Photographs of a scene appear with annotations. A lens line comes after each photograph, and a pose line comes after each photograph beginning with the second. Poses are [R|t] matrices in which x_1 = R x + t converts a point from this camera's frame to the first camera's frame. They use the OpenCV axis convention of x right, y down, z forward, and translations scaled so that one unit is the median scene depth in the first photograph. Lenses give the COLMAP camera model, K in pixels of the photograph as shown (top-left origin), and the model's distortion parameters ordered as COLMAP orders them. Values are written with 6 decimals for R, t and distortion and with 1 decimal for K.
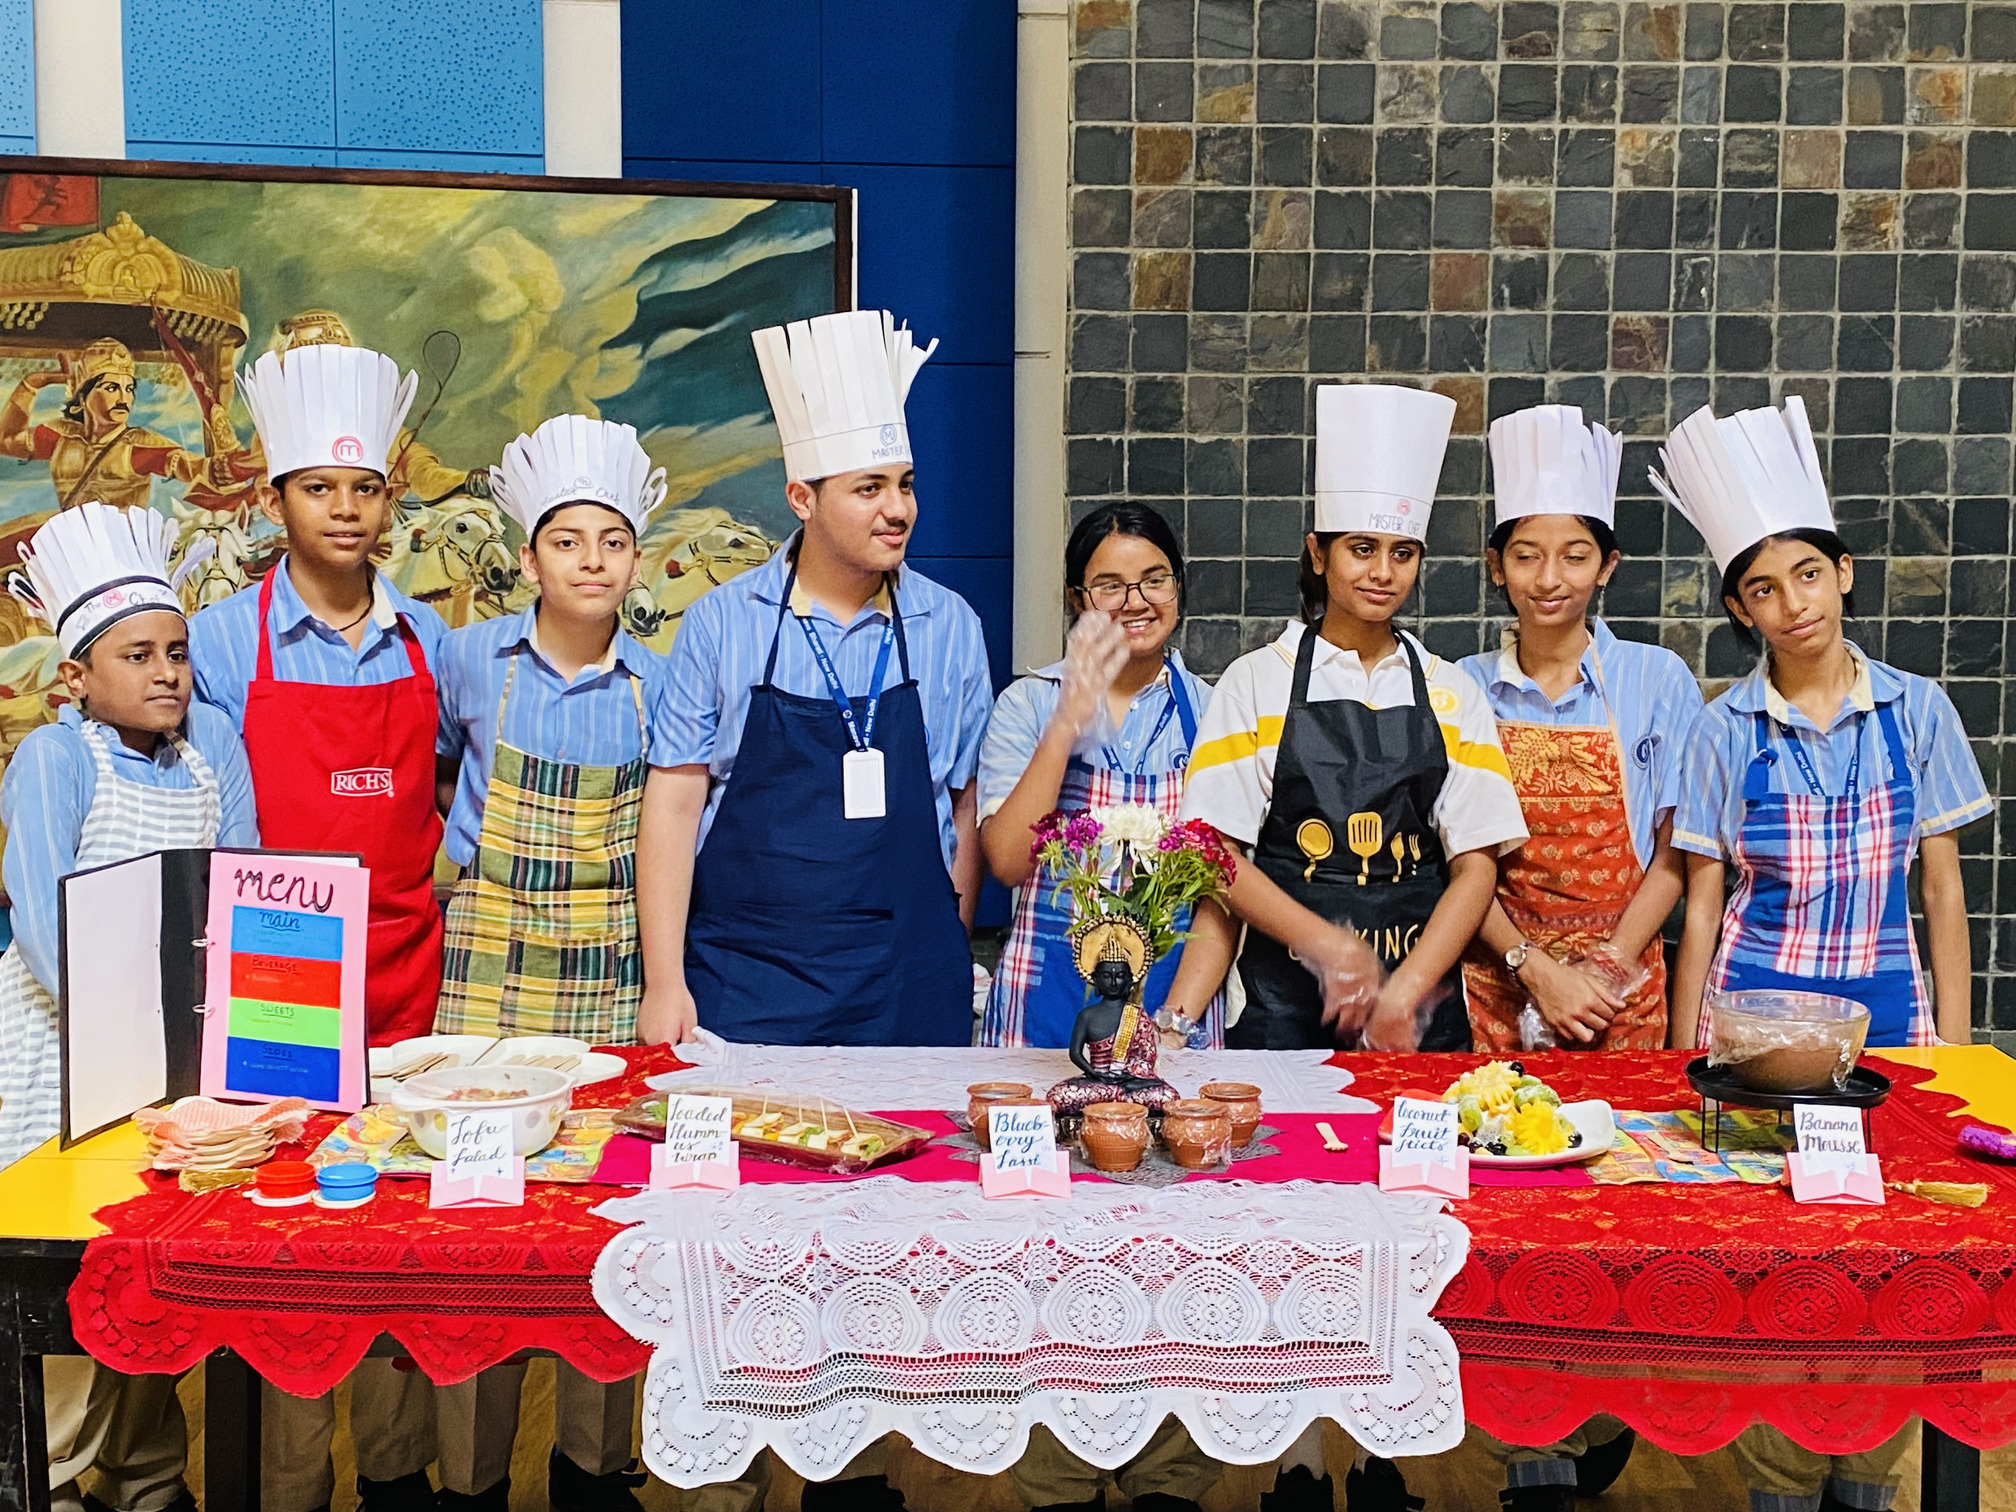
lens RADIAL K [[2460.8, 0, 1008.0], [0, 2460.8, 756.0], [0, 0, 1]] dist [0.022259, -0.268501]
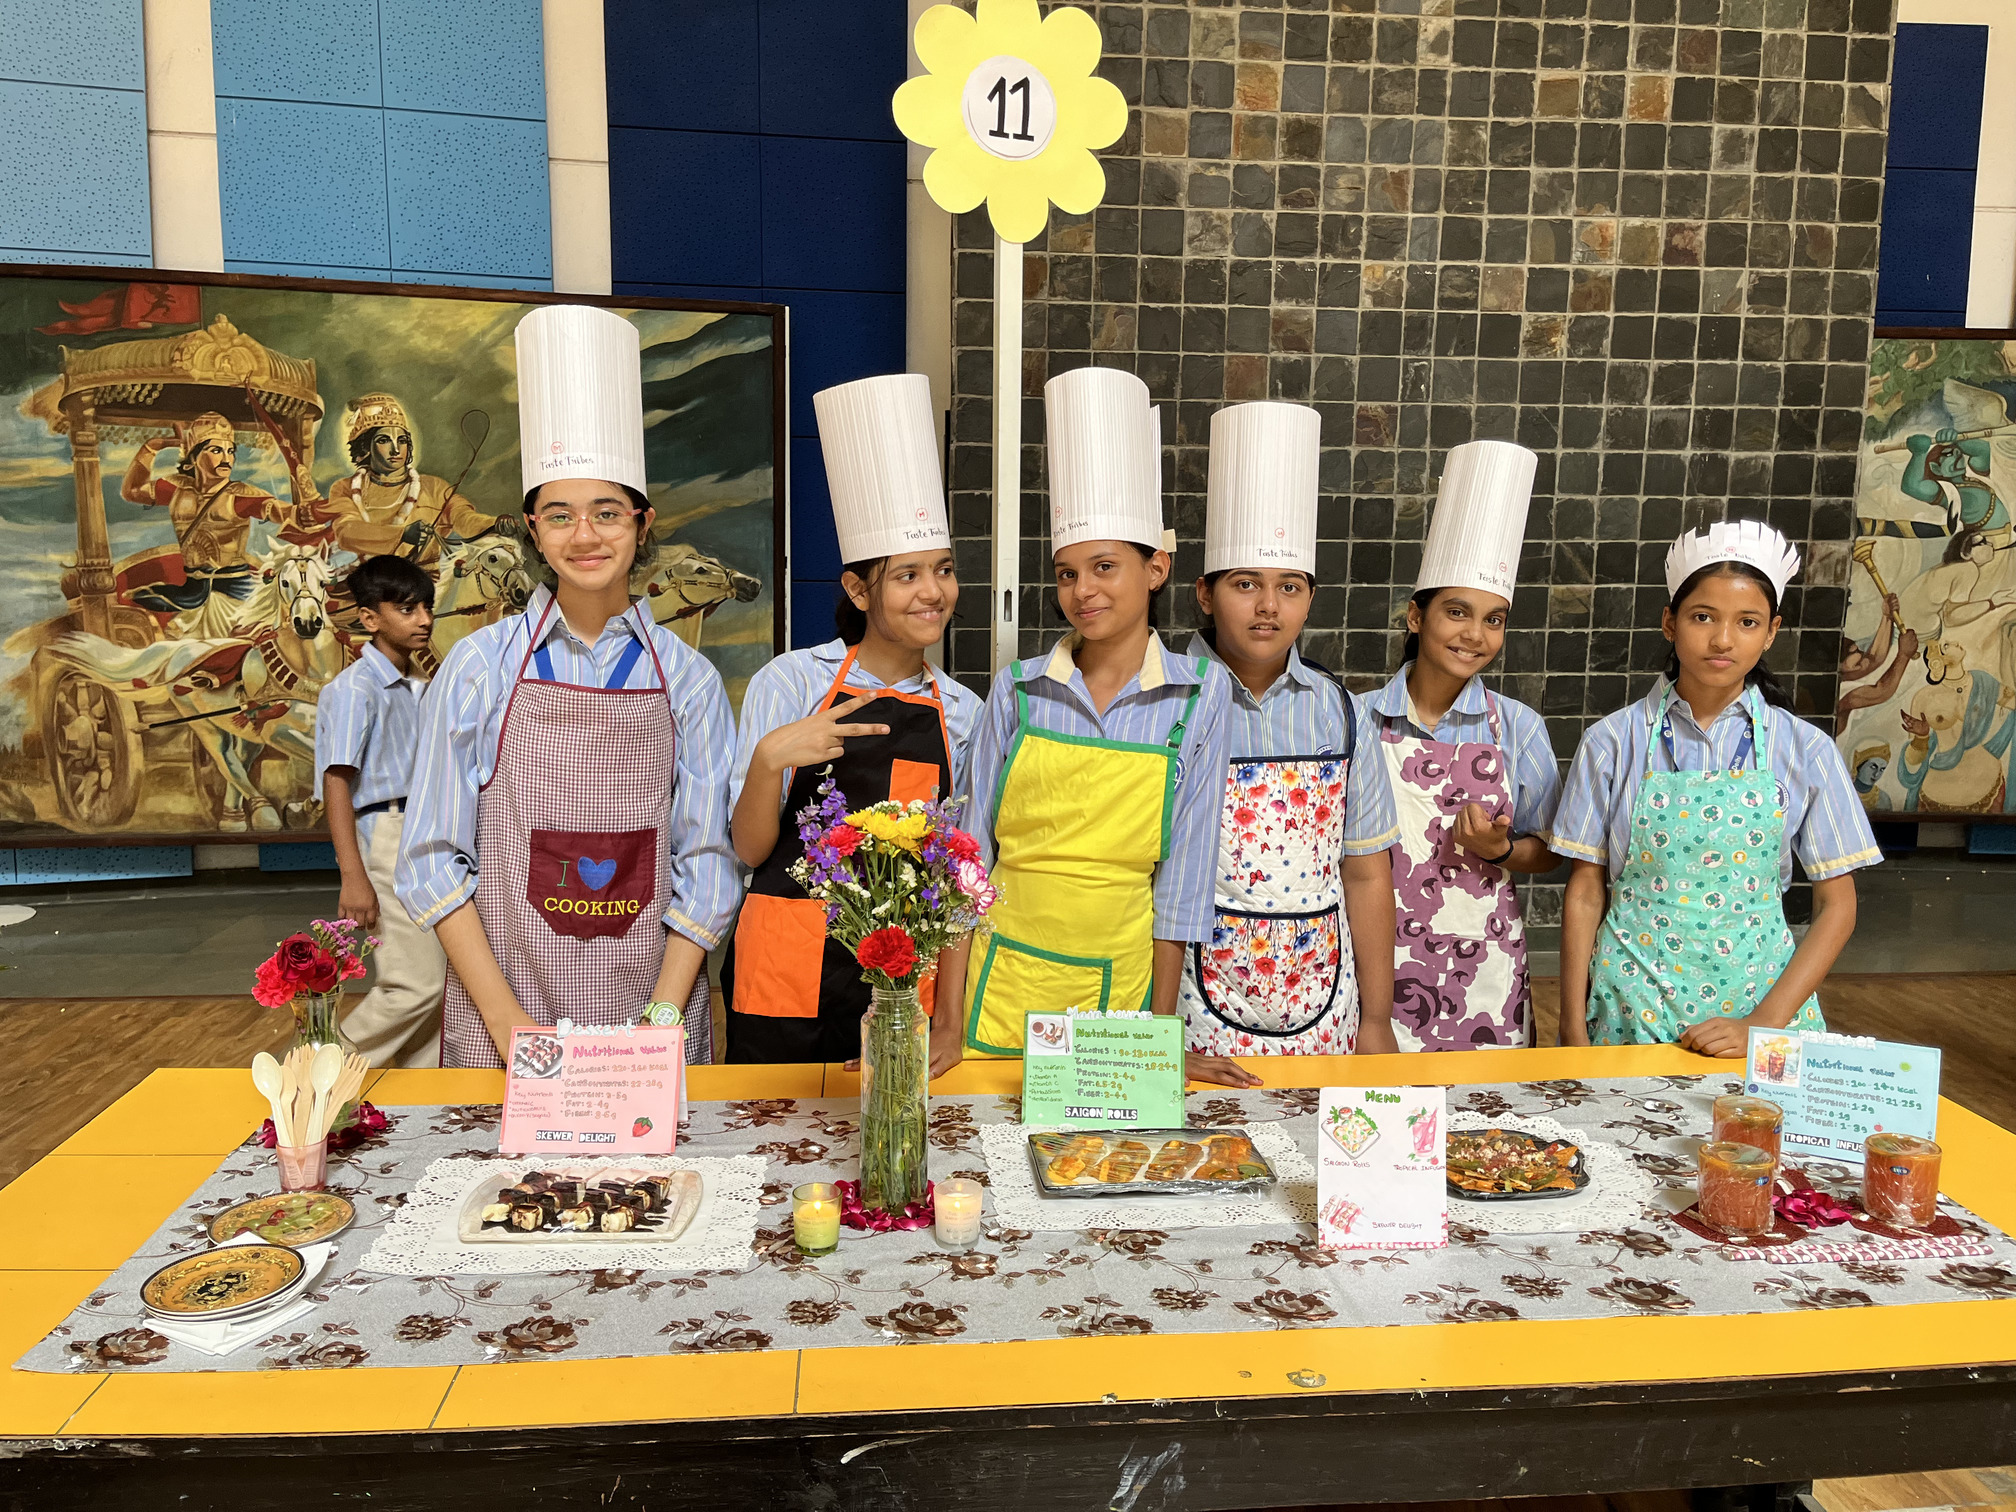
lens RADIAL K [[1539.9, 0, 1004.6], [0, 1539.9, 781.0], [0, 0, 1]] dist [-0.023485, -0.010723]
pose [[0.996809, -0.007218, 0.079498, -0.012820], [0.003032, 0.998609, 0.052643, -0.016012], [-0.079767, -0.052234, 0.995444, 0.149023]]
